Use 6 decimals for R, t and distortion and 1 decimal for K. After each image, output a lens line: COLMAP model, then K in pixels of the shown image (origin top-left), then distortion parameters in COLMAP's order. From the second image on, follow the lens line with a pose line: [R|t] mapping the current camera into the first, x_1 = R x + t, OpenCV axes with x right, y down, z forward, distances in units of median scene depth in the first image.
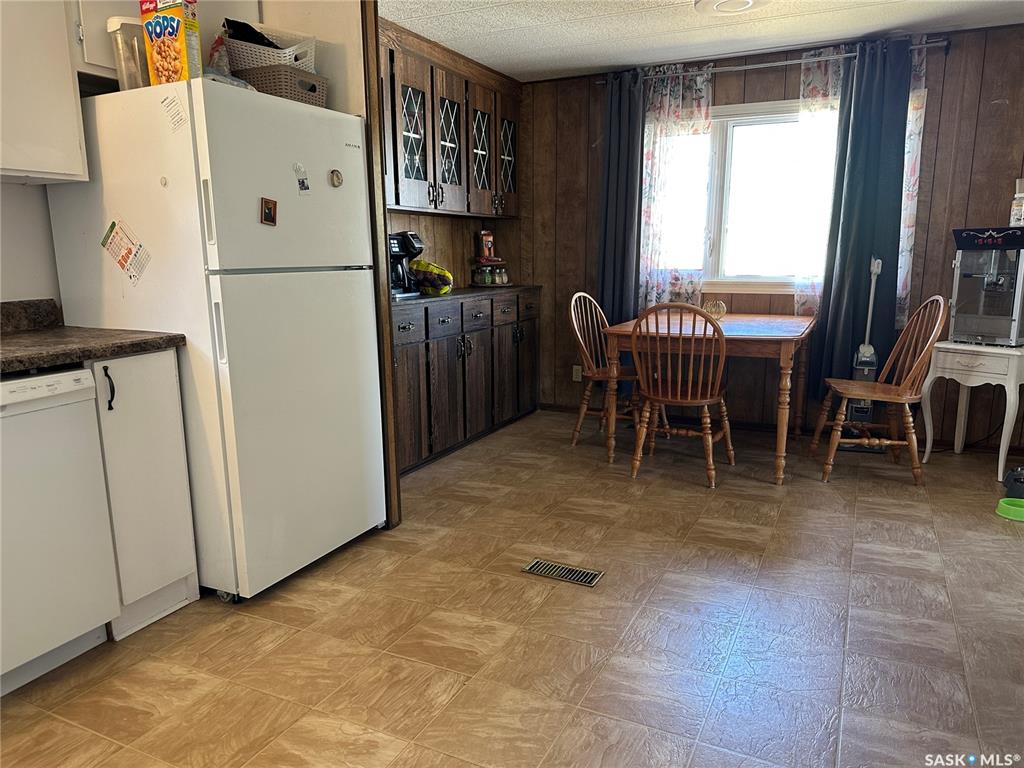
lens RADIAL K [[719.5, 0, 503.9], [0, 719.5, 392.0], [0, 0, 1]] dist [0.048046, -0.058158]
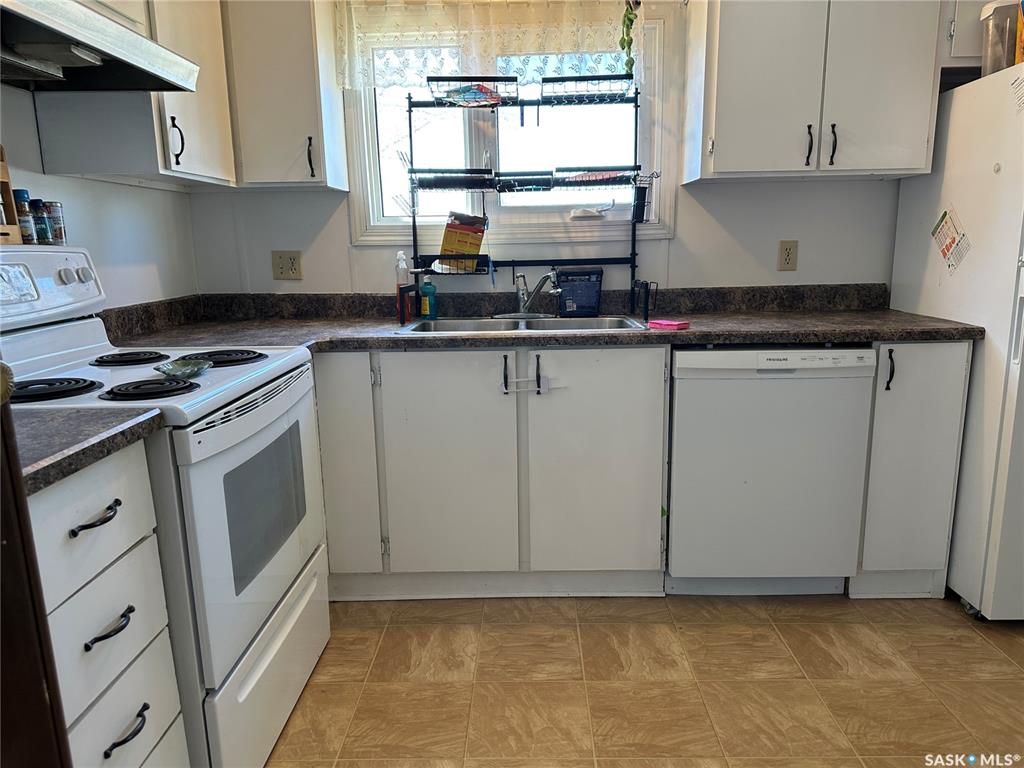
lens RADIAL K [[719.5, 0, 517.6], [0, 719.5, 395.0], [0, 0, 1]] dist [0.048046, -0.058158]
pose [[0.423713, 0.188588, -0.885947, 0.103976], [-0.163189, 0.977975, 0.130130, -0.010821], [0.890975, 0.089439, 0.445156, 0.022351]]
